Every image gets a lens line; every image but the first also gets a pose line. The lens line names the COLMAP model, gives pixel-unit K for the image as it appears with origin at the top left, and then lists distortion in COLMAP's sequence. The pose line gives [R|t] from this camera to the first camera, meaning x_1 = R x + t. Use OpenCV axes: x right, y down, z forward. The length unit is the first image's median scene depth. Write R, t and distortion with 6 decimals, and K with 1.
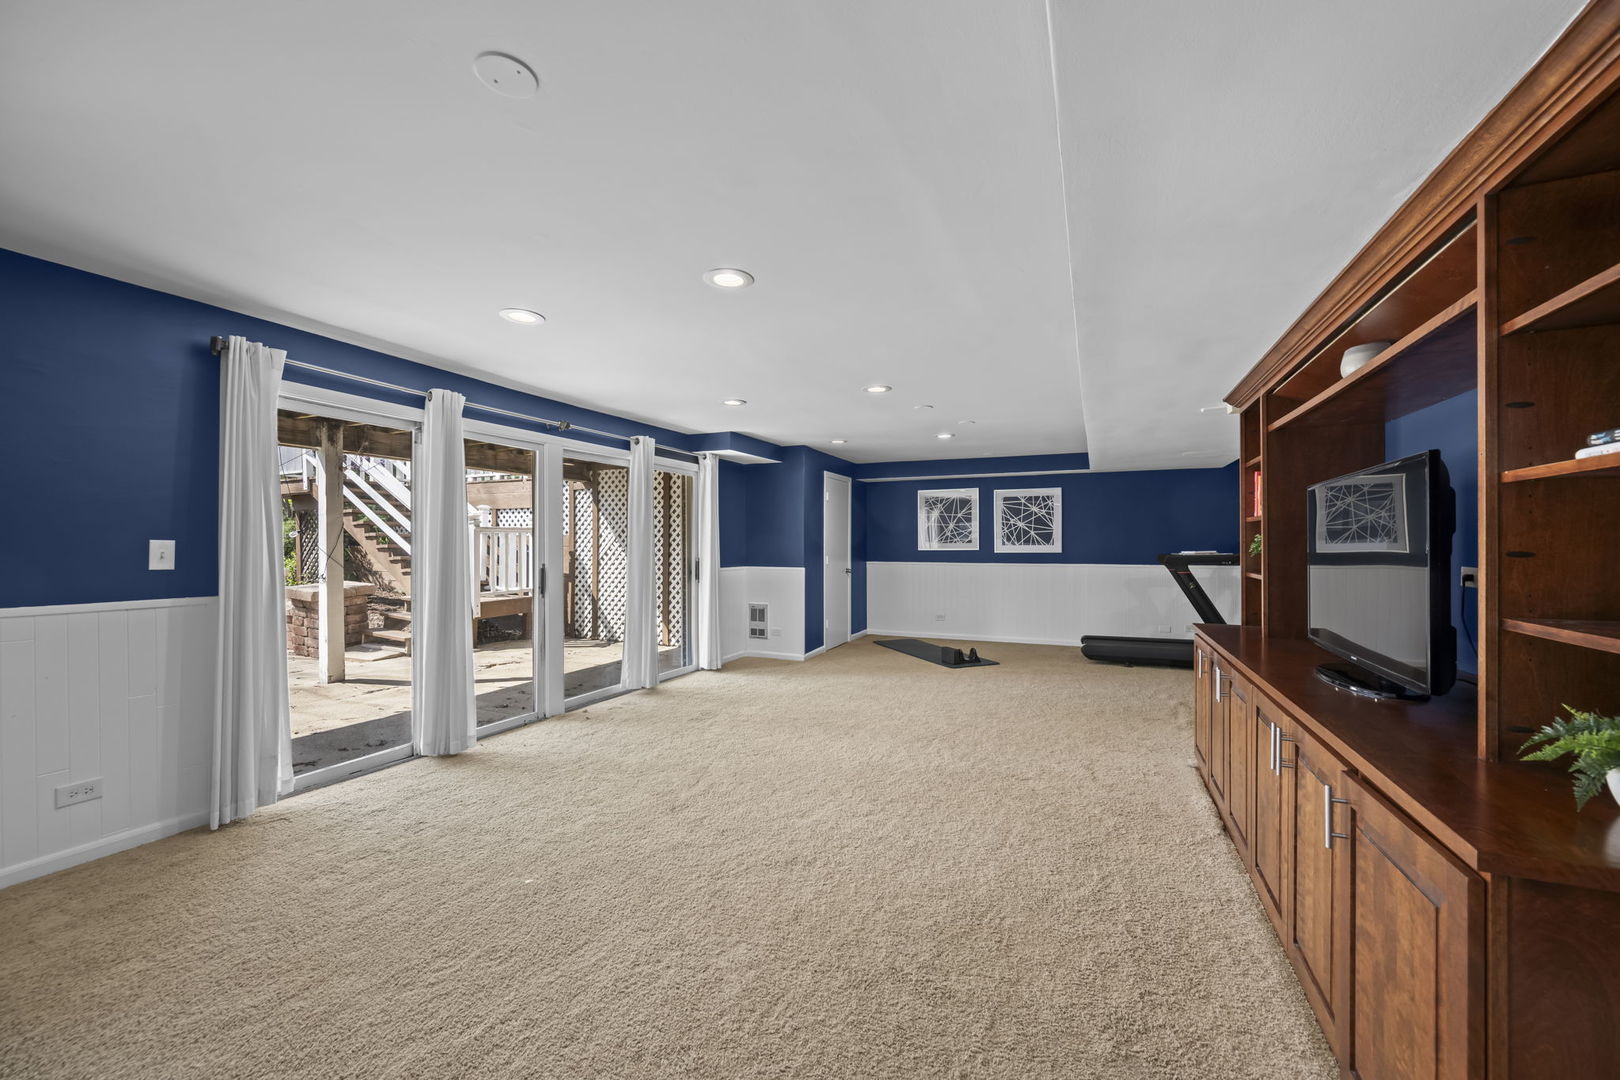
lens RADIAL K [[644.8, 0, 811.5], [0, 644.8, 551.0], [0, 0, 1]] dist [-0.002426, -0.000302]
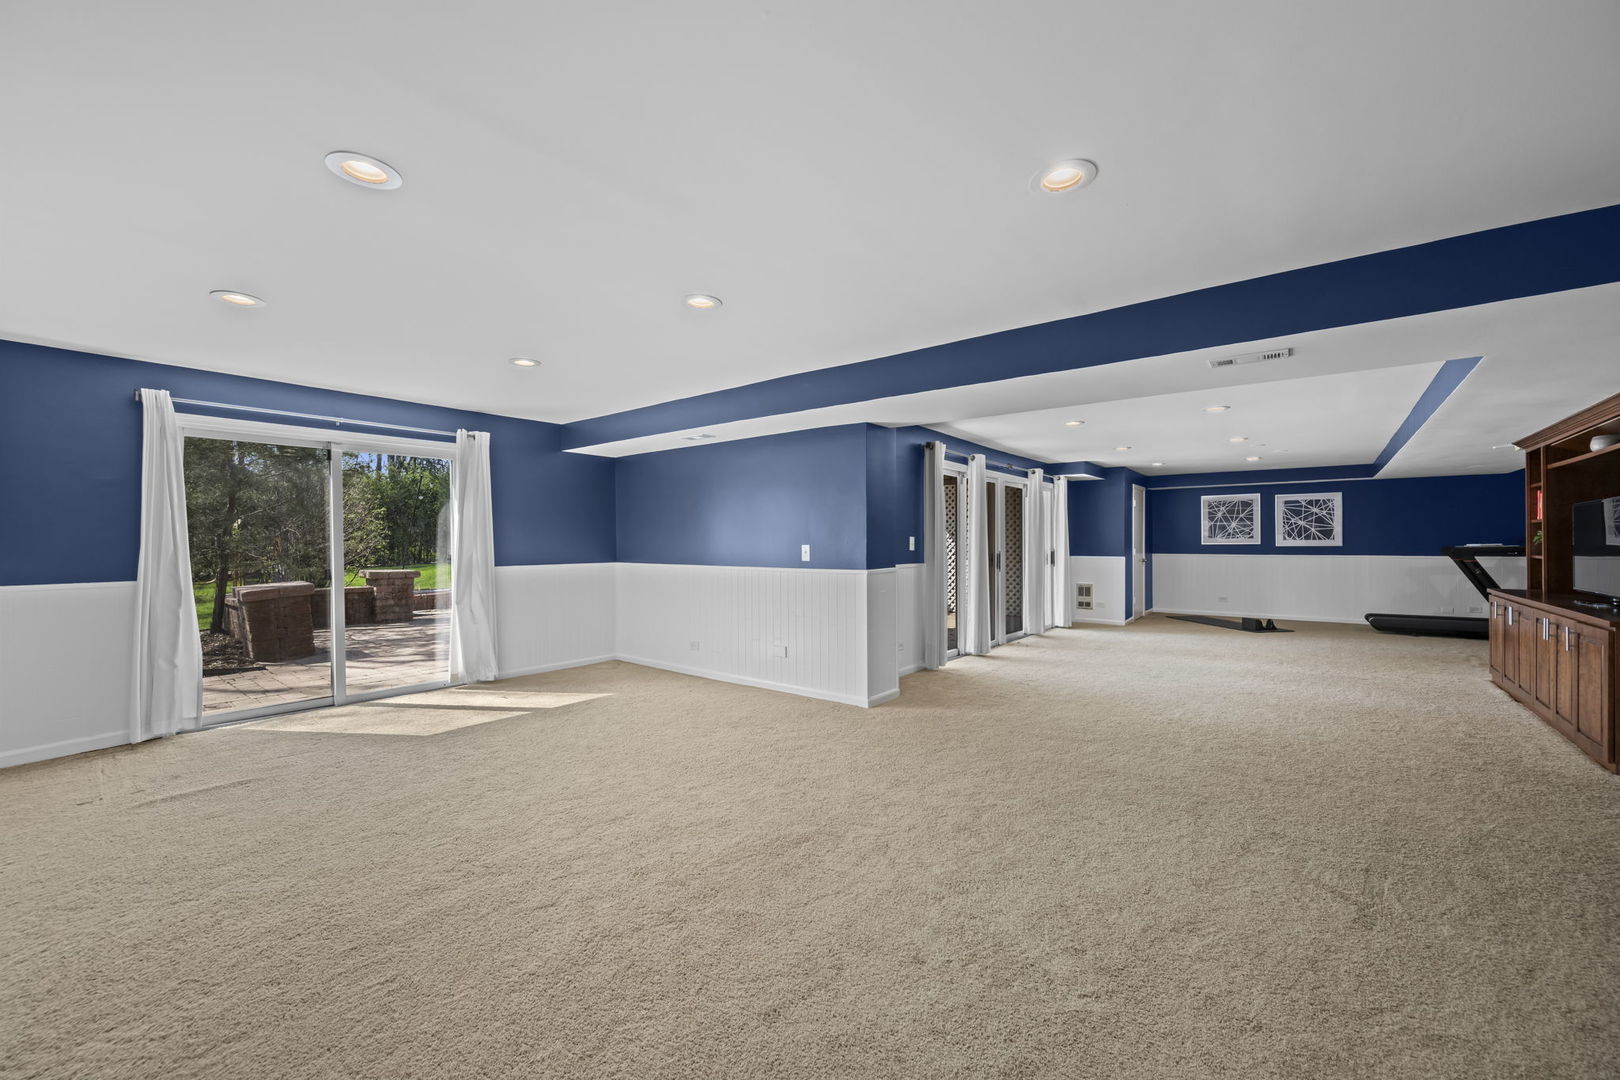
lens RADIAL K [[644.7, 0, 807.4], [0, 644.7, 546.6], [0, 0, 1]] dist [-0.000087, 0.000028]
pose [[0.968037, 0.000026, -0.250807, -0.309588], [-0.000820, 0.999995, -0.003062, 0.008899], [0.250805, 0.003170, 0.968032, -0.467480]]
